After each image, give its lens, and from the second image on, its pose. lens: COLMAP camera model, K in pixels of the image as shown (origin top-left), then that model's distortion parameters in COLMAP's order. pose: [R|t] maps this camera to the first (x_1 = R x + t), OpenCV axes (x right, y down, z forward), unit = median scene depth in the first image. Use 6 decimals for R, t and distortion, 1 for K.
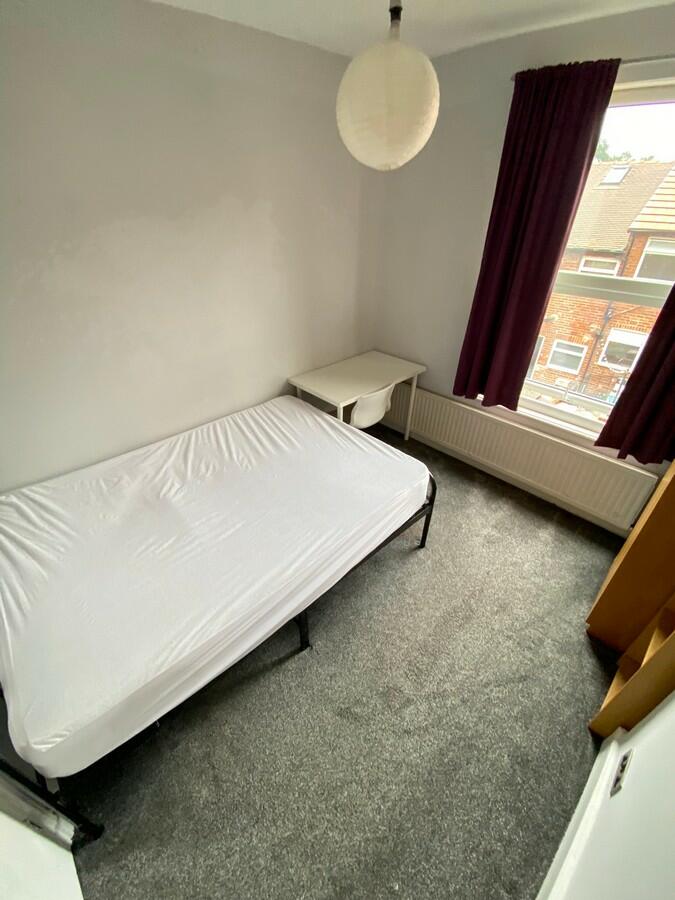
lens RADIAL K [[369.7, 0, 337.5], [0, 369.7, 450.0], [0, 0, 1]] dist [0.001654, -0.000173]
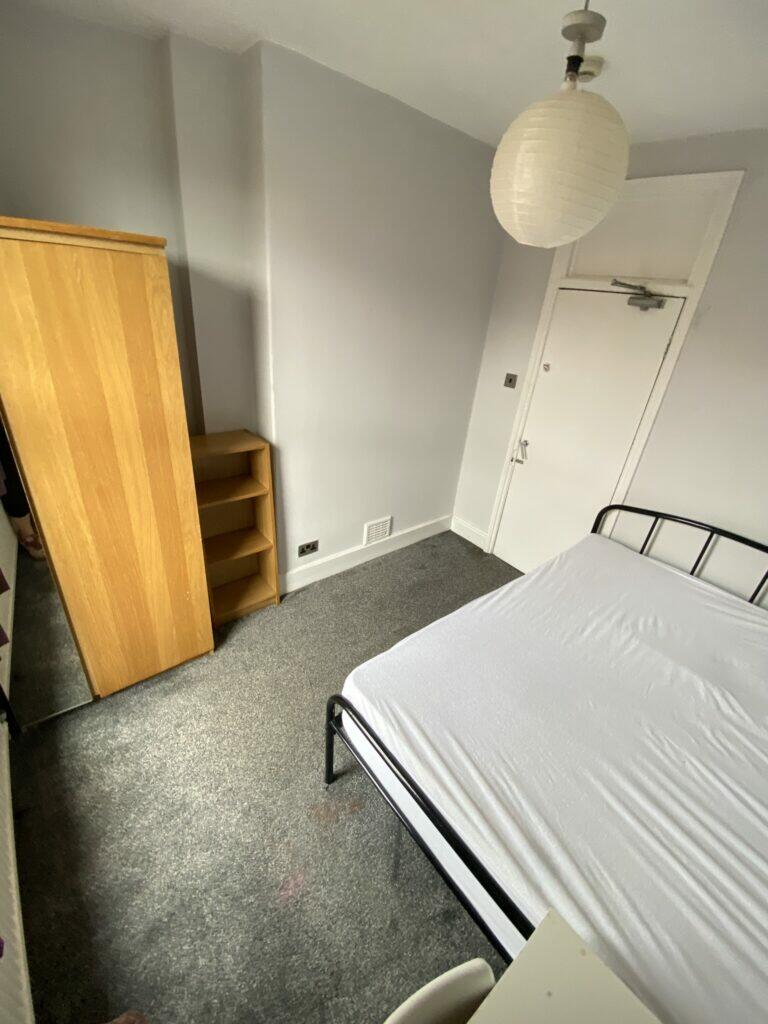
lens RADIAL K [[420.6, 0, 384.0], [0, 420.6, 512.0], [0, 0, 1]] dist [0.001654, -0.000173]
pose [[-0.993693, -0.111242, 0.014149, 0.198543], [-0.045521, 0.515462, 0.855703, -0.669202], [-0.102483, 0.849661, -0.517274, 1.087149]]
